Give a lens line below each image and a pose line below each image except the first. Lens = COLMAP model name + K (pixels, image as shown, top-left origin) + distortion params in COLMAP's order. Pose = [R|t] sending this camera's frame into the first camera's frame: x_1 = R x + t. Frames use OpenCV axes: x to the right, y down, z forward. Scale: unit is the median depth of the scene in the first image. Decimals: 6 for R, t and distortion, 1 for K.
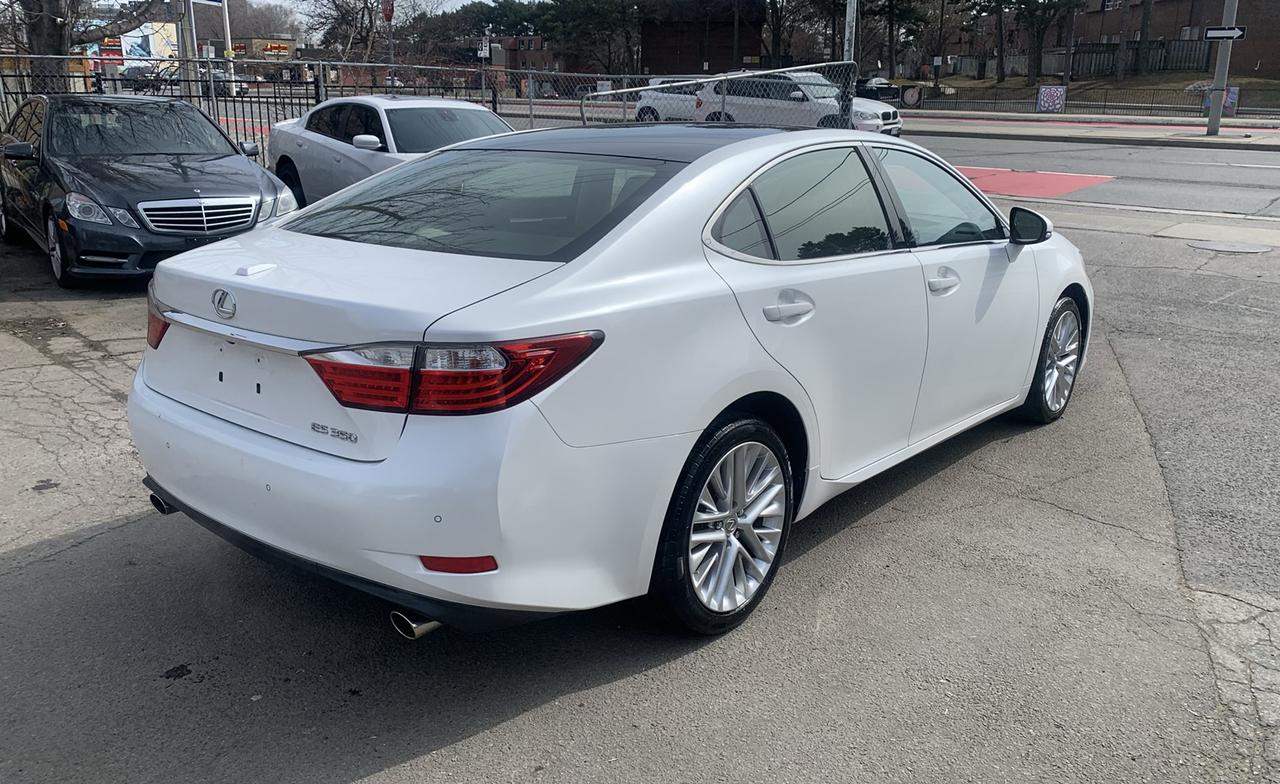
lens RADIAL K [[1056.9, 0, 639.9], [0, 1056.9, 390.4], [0, 0, 1]] dist [0.017335, -0.007187]
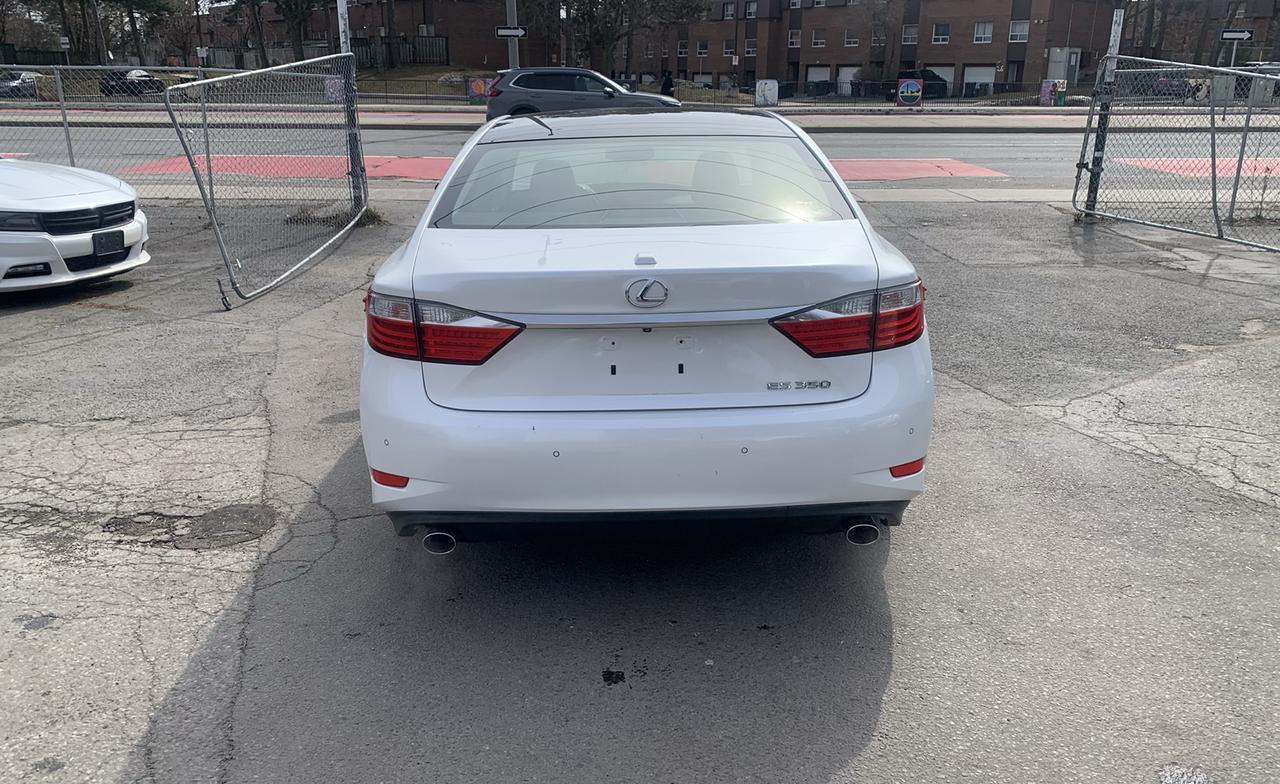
lens RADIAL K [[1056.9, 0, 647.0], [0, 1056.9, 390.4], [0, 0, 1]] dist [0.017335, -0.007187]
pose [[0.746015, -0.196191, 0.636373, -0.324451], [0.191966, 0.978408, 0.076600, -0.020697], [-0.637661, 0.065017, 0.767569, 0.069668]]
